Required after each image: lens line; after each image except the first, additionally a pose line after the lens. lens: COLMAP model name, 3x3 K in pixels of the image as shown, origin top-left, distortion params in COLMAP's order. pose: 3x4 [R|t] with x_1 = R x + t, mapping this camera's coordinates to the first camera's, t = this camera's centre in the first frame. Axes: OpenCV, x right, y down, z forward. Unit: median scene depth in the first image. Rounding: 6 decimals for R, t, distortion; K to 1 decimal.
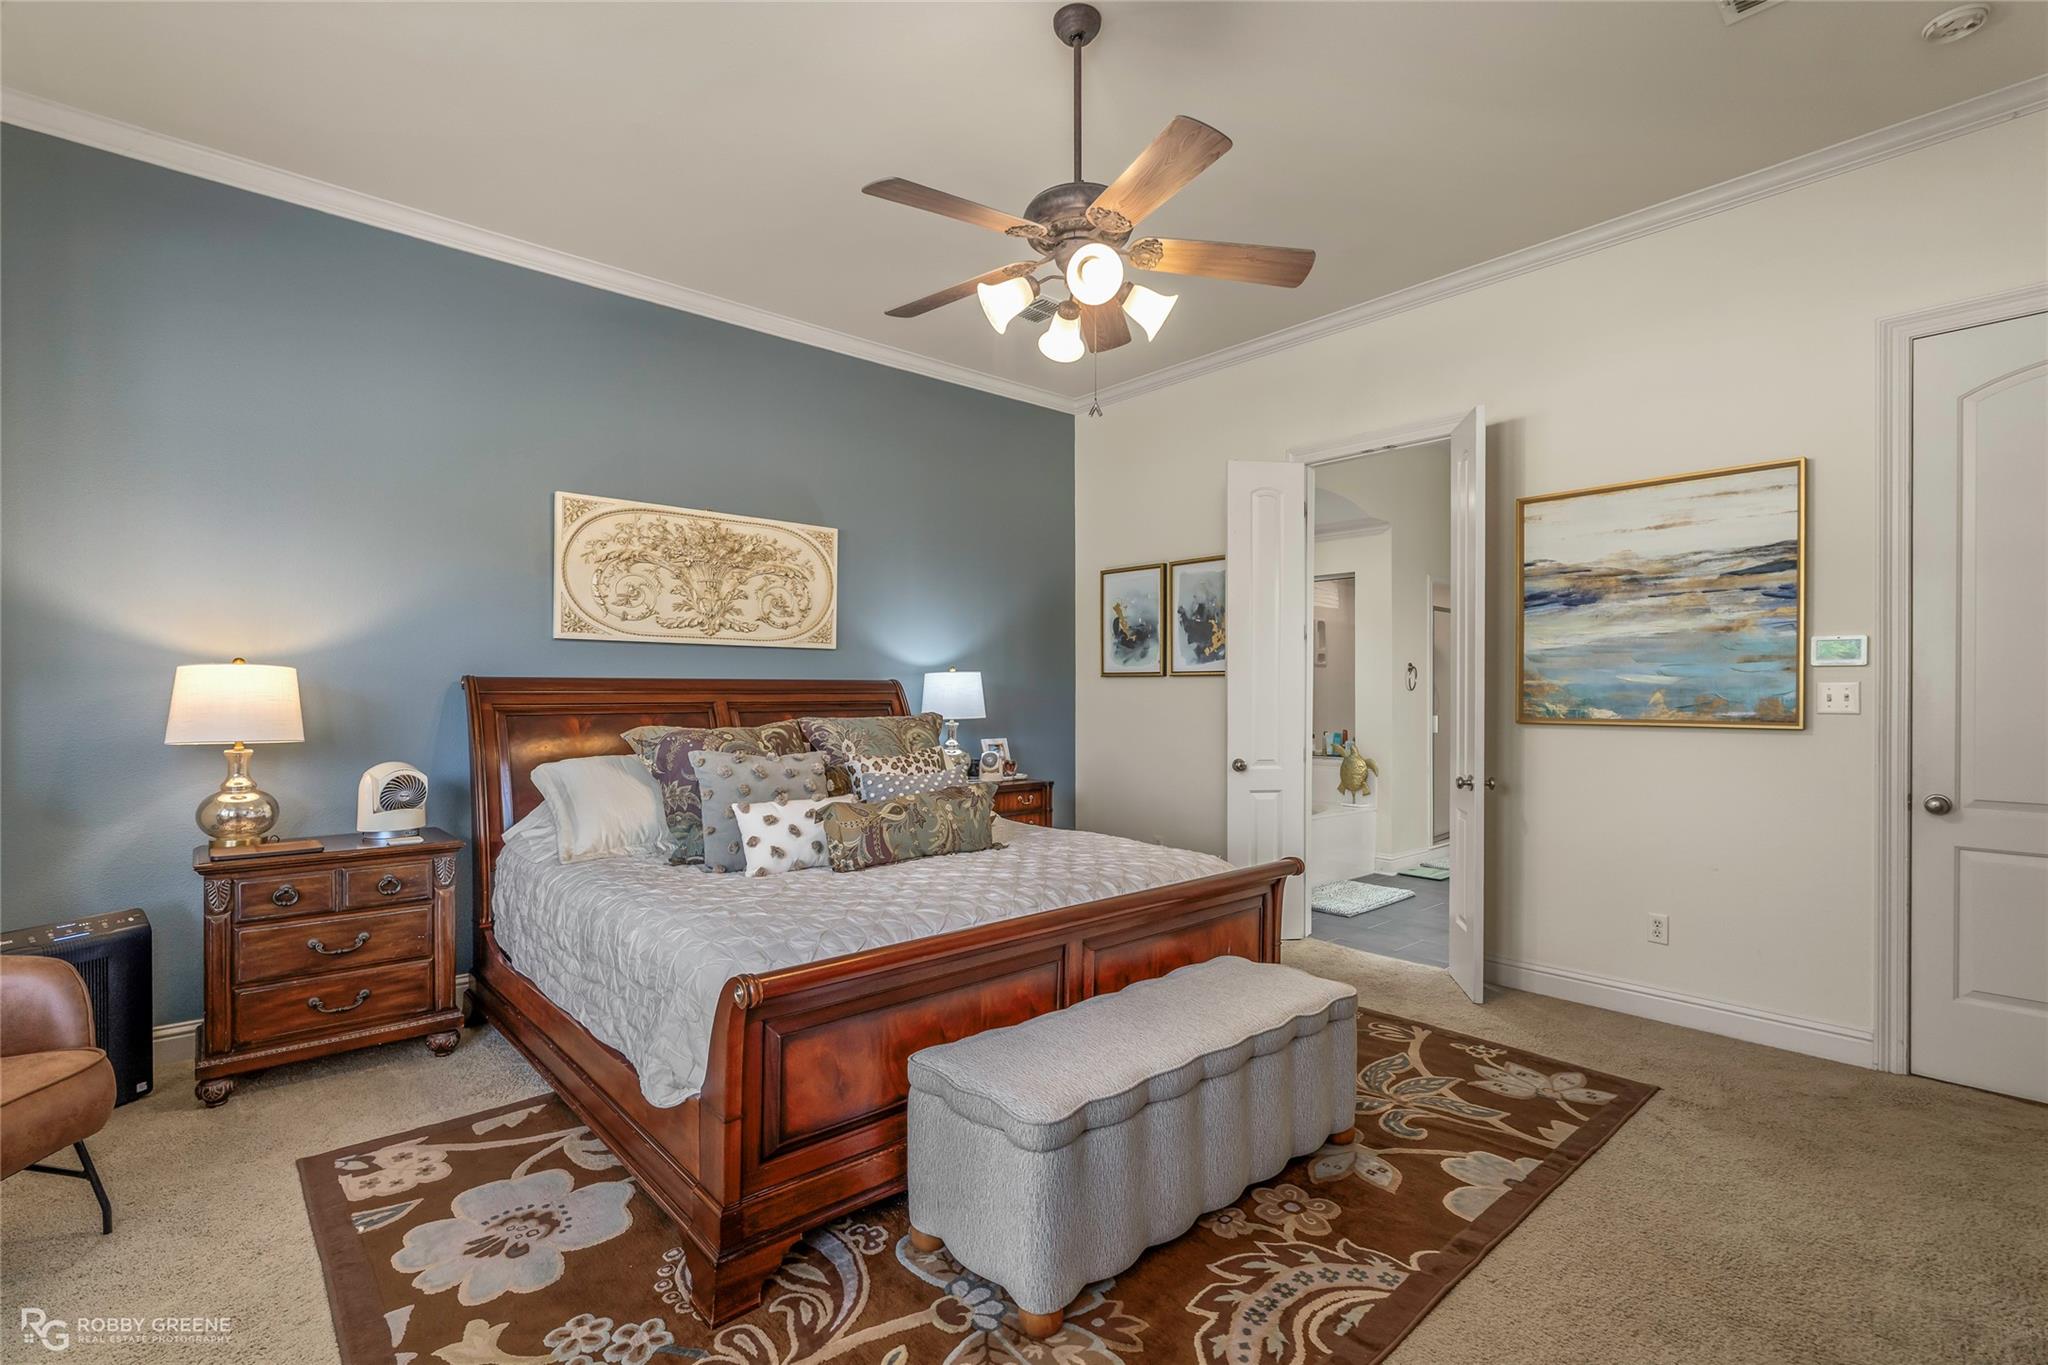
lens RADIAL K [[926.4, 0, 1032.7], [0, 926.4, 681.9], [0, 0, 1]] dist [0.002523, 0.000427]
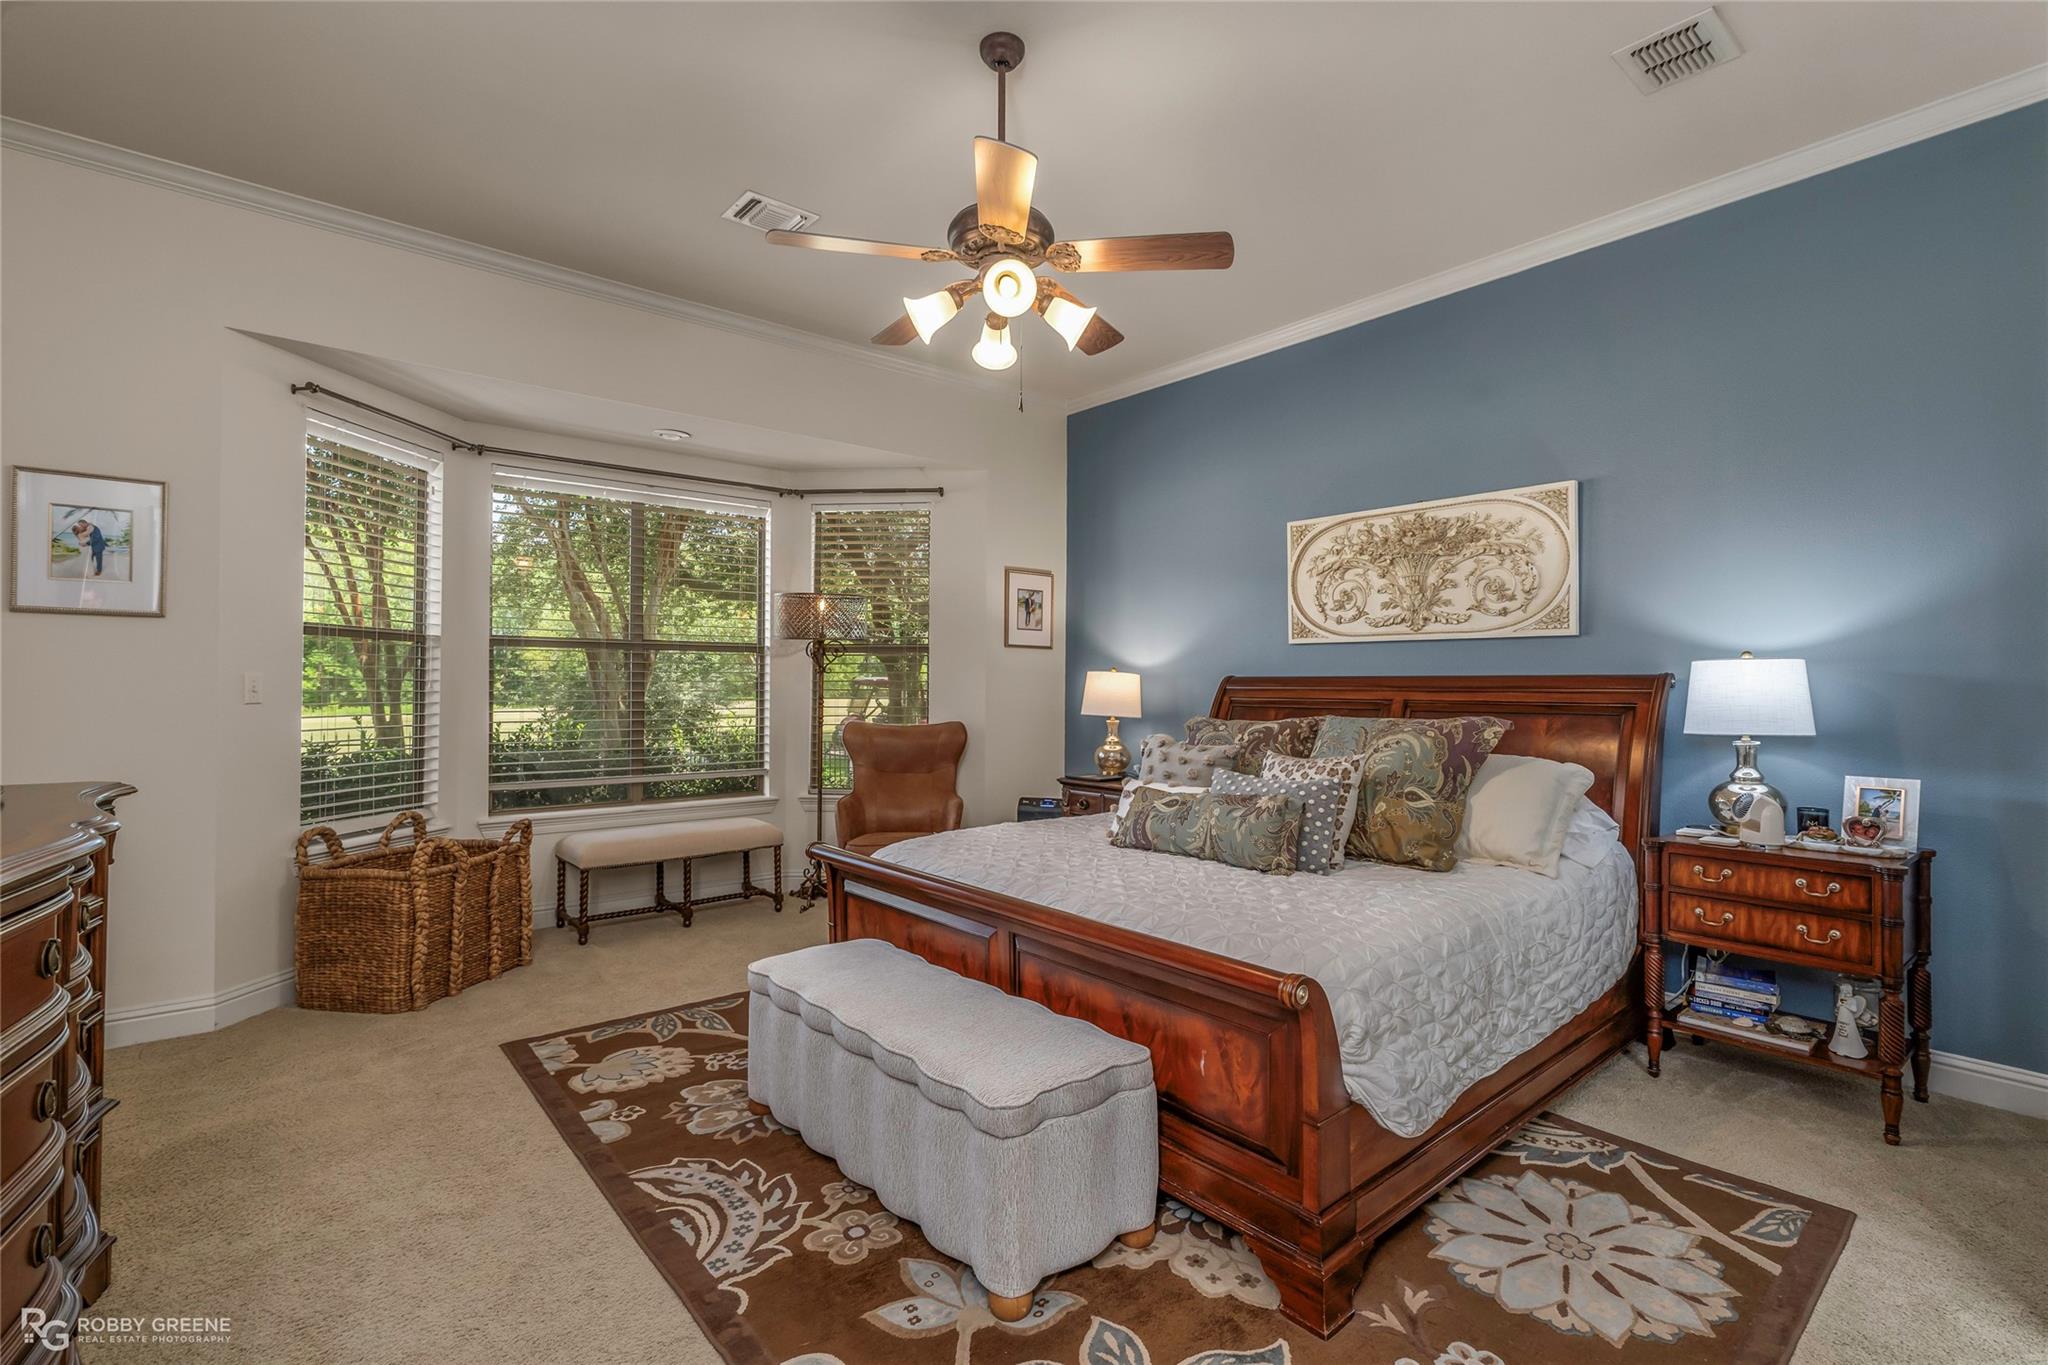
lens RADIAL K [[926.4, 0, 1032.7], [0, 926.4, 681.9], [0, 0, 1]] dist [0.002523, 0.000427]
pose [[-0.027501, -0.002085, -0.999620, 0.660935], [0.007169, 0.999972, -0.002283, 0.002788], [0.999596, -0.007229, -0.027485, 0.652107]]
